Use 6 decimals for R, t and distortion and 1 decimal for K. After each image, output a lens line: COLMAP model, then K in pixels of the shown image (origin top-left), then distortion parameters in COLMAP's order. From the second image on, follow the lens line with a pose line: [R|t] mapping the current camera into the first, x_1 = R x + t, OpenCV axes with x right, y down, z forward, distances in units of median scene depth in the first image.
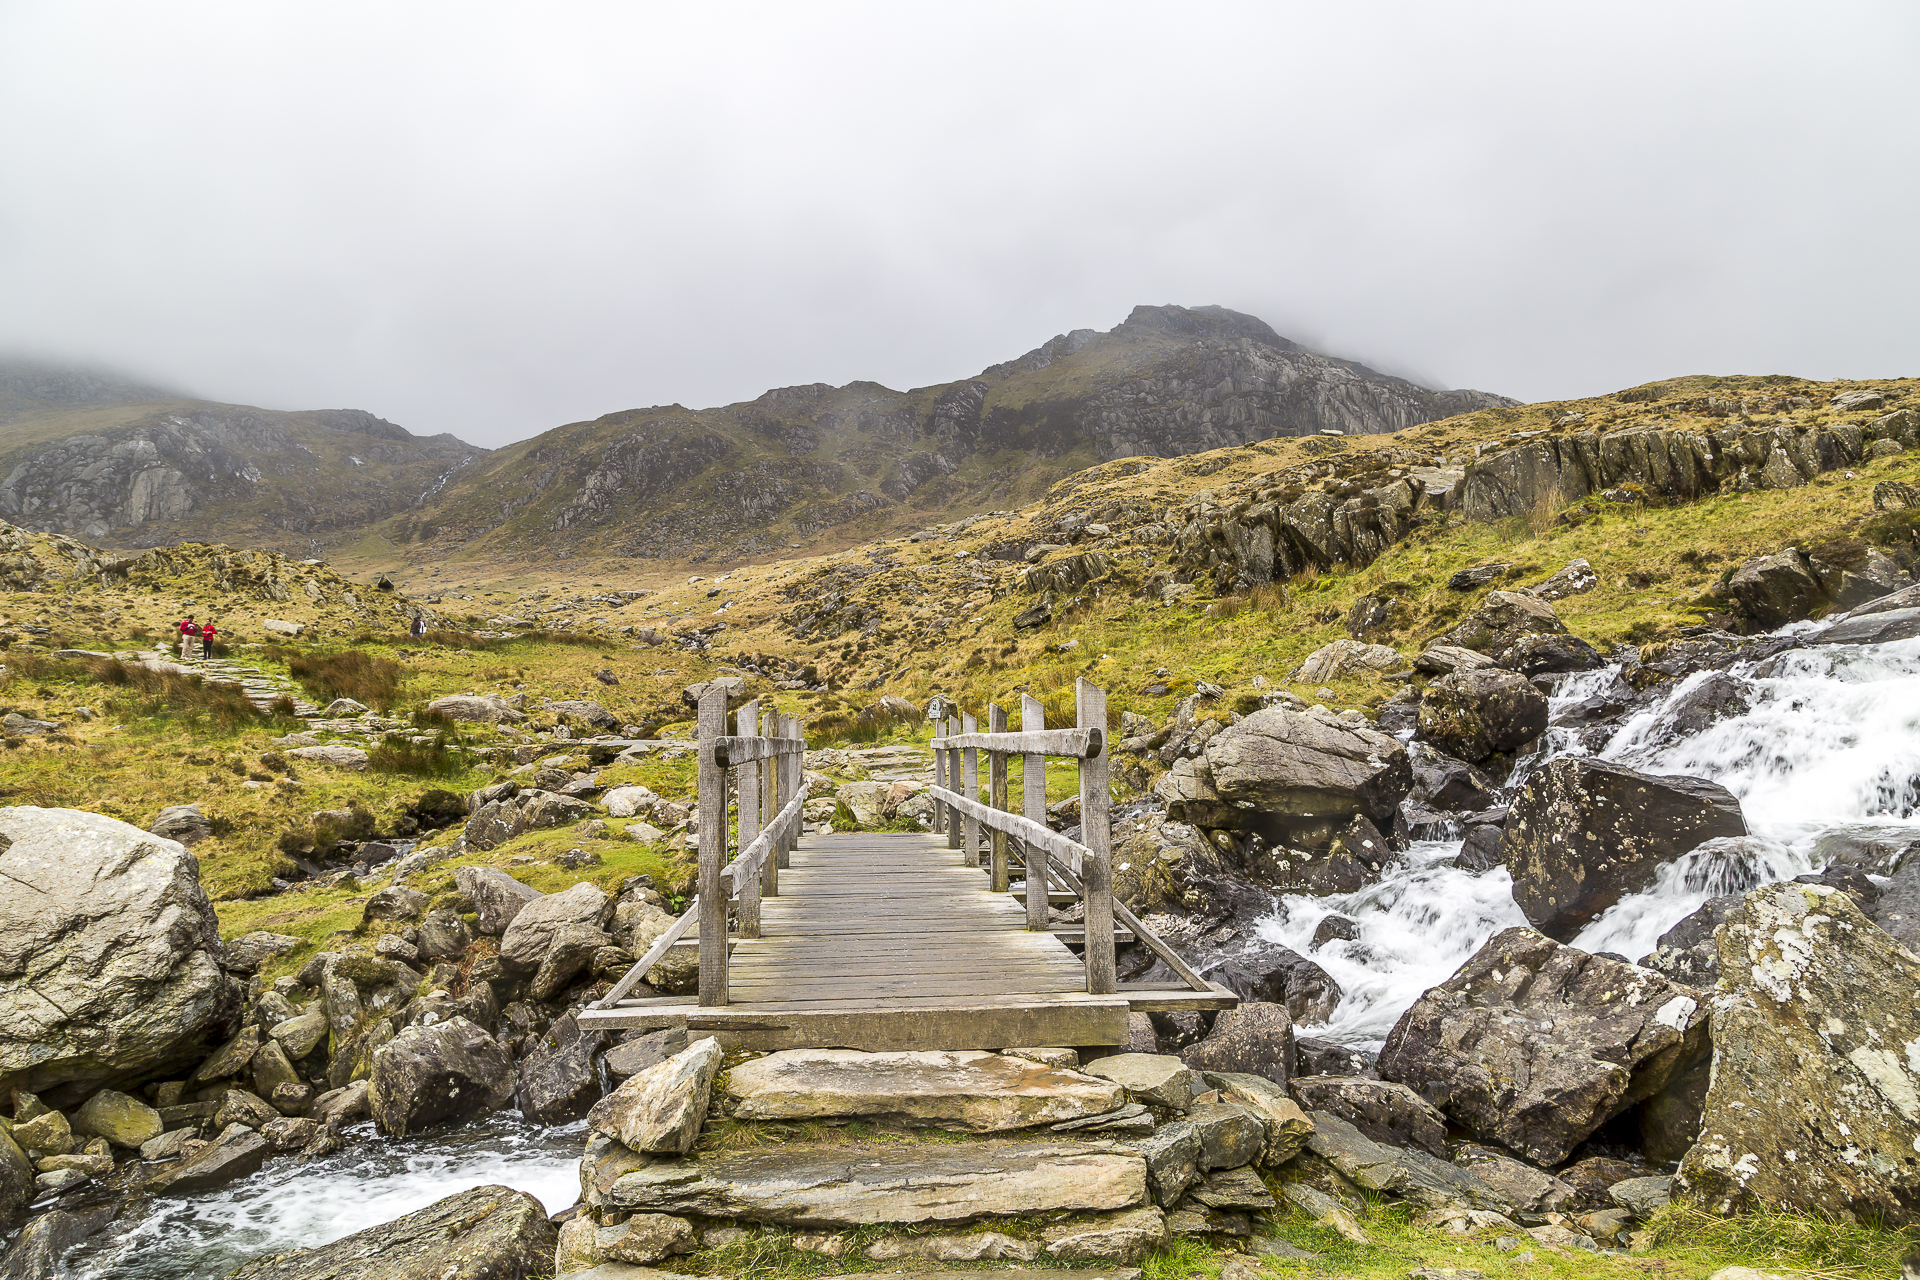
lens RADIAL K [[1260.5, 0, 960.0], [0, 1260.5, 640.0], [0, 0, 1]] dist [0.011341, 0.003454]
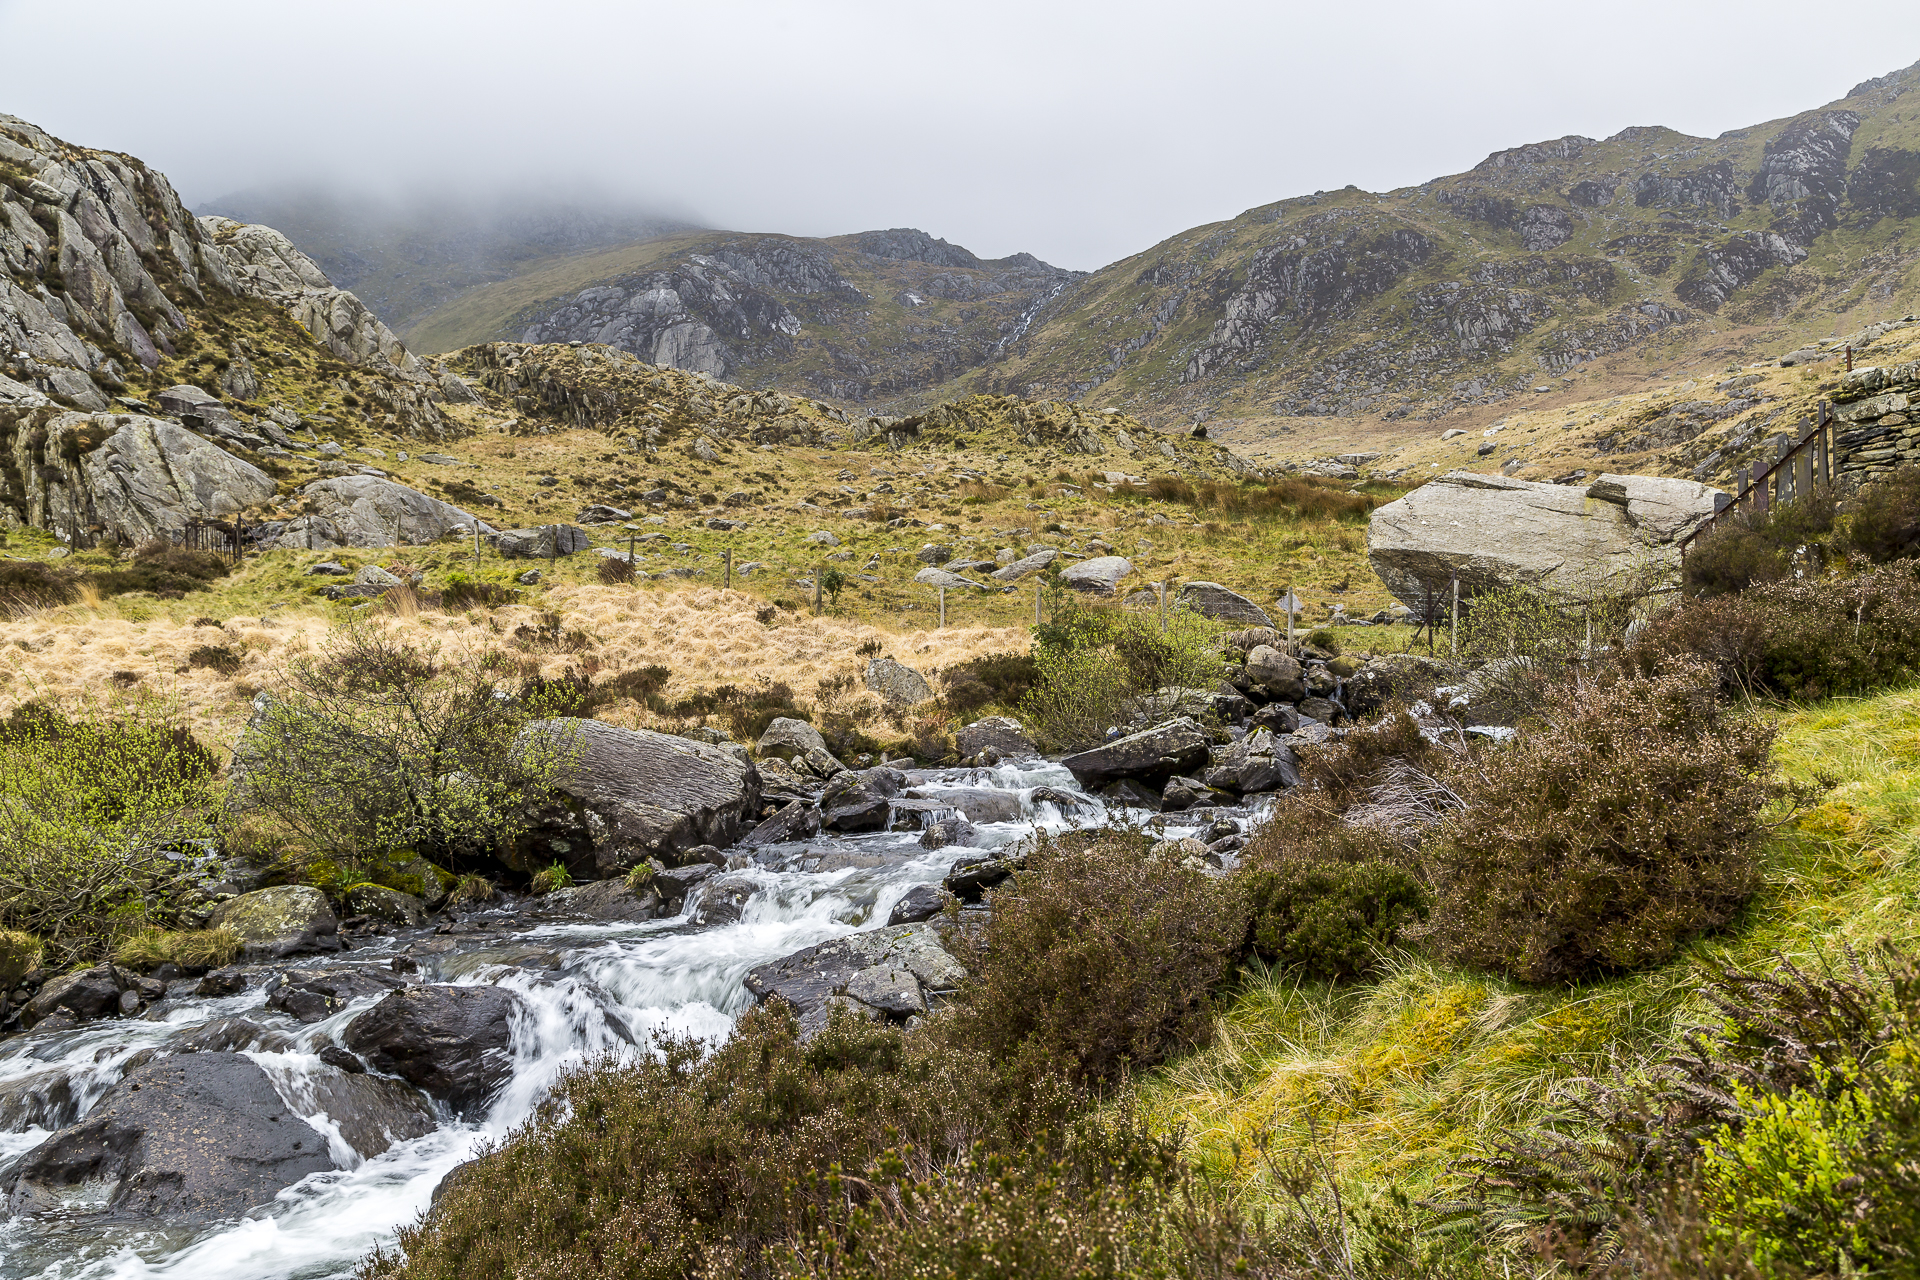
lens RADIAL K [[2052.4, 0, 960.0], [0, 2052.4, 640.0], [0, 0, 1]] dist [0.024283, -0.000685]
pose [[0.934368, 0.001901, -0.356304, -0.029369], [0.011788, 0.999273, 0.036244, 0.013484], [0.356114, -0.038065, 0.933667, -0.114911]]
